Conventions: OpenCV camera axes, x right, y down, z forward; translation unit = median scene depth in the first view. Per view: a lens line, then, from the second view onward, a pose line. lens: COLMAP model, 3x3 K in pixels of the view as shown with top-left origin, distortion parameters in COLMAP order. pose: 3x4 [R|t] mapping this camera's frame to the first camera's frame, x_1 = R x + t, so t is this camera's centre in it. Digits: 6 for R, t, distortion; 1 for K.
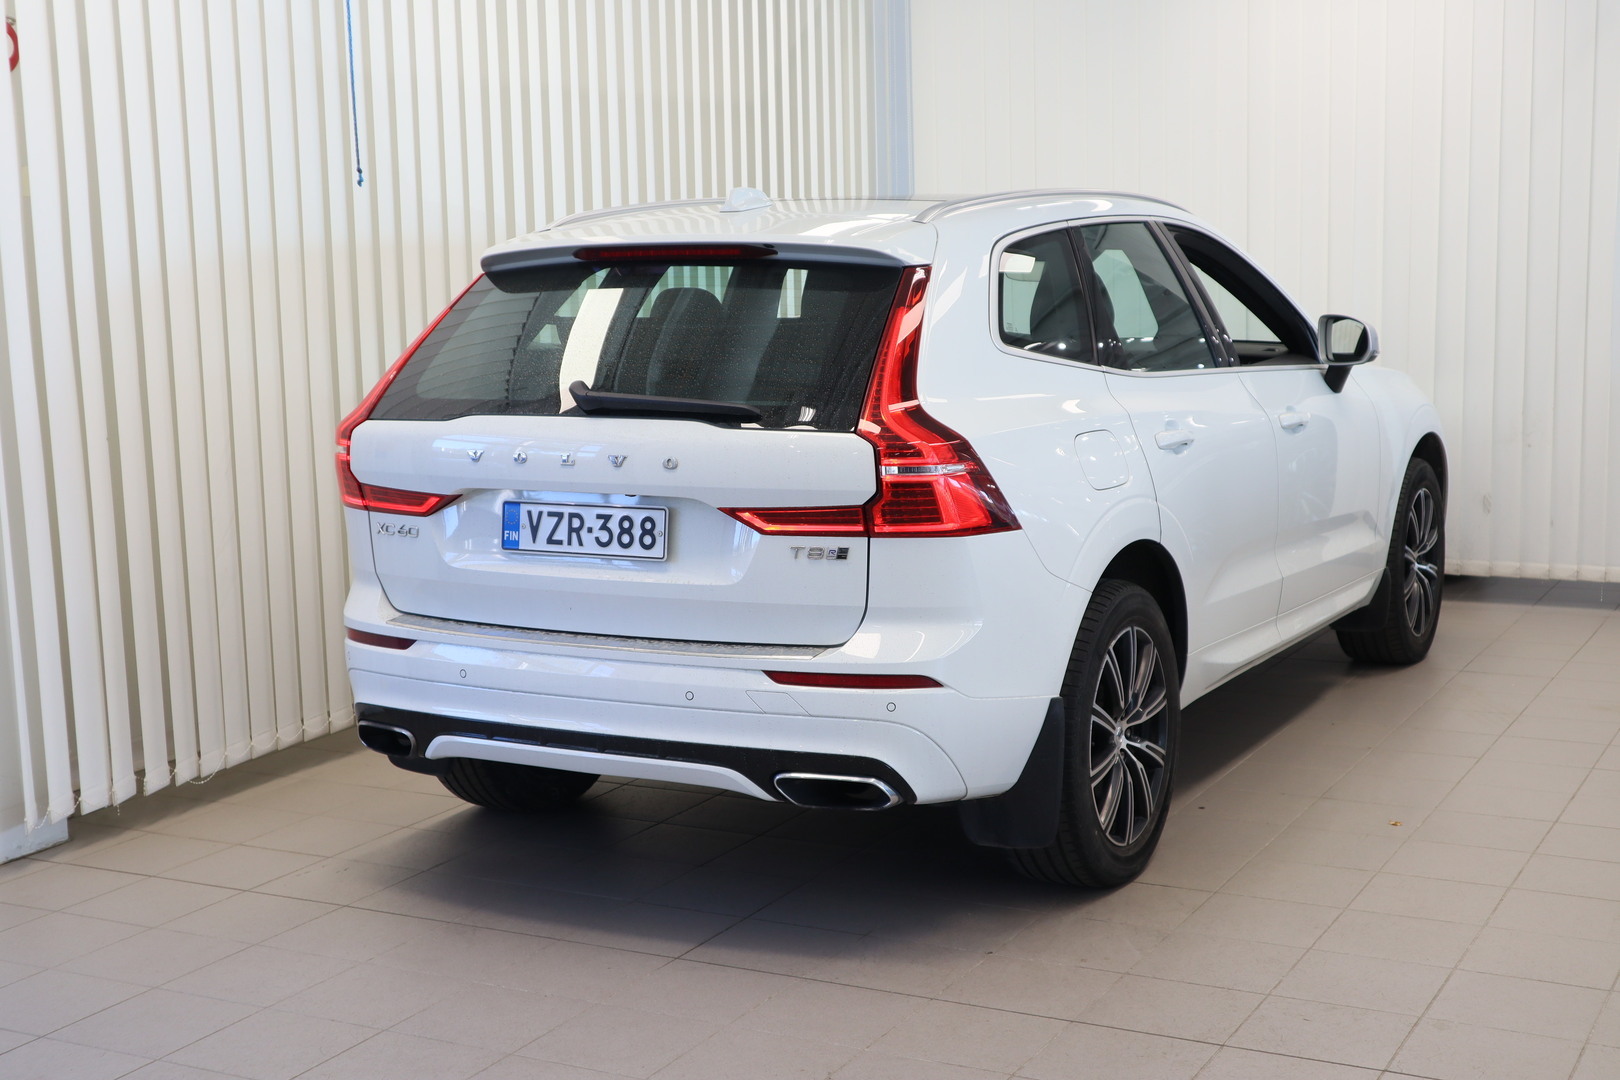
lens RADIAL K [[2149.1, 0, 810.0], [0, 2149.1, 540.0], [0, 0, 1]] dist [0.004765, -0.016465]
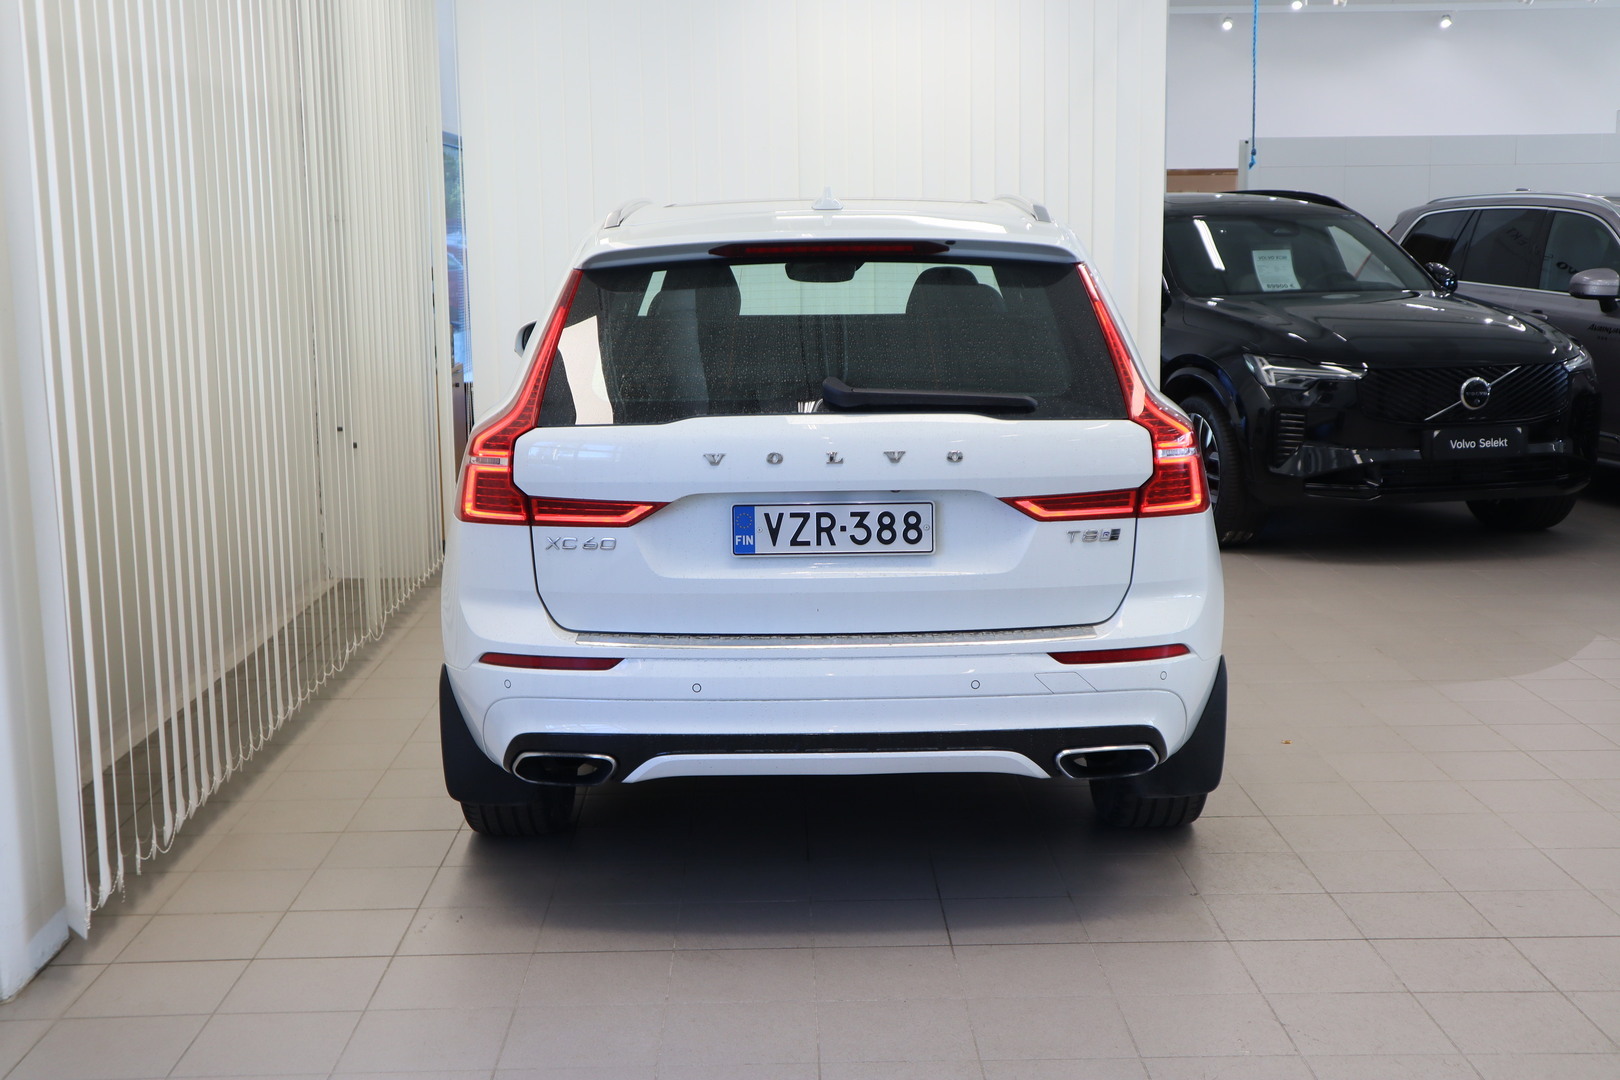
lens RADIAL K [[1982.4, 0, 810.0], [0, 1982.4, 540.0], [0, 0, 1]] dist [0.006880, 0.018847]
pose [[0.878482, -0.062349, 0.473689, -0.552014], [0.060457, 0.997985, 0.019237, -0.018008], [-0.473934, 0.011739, 0.880482, 0.207407]]
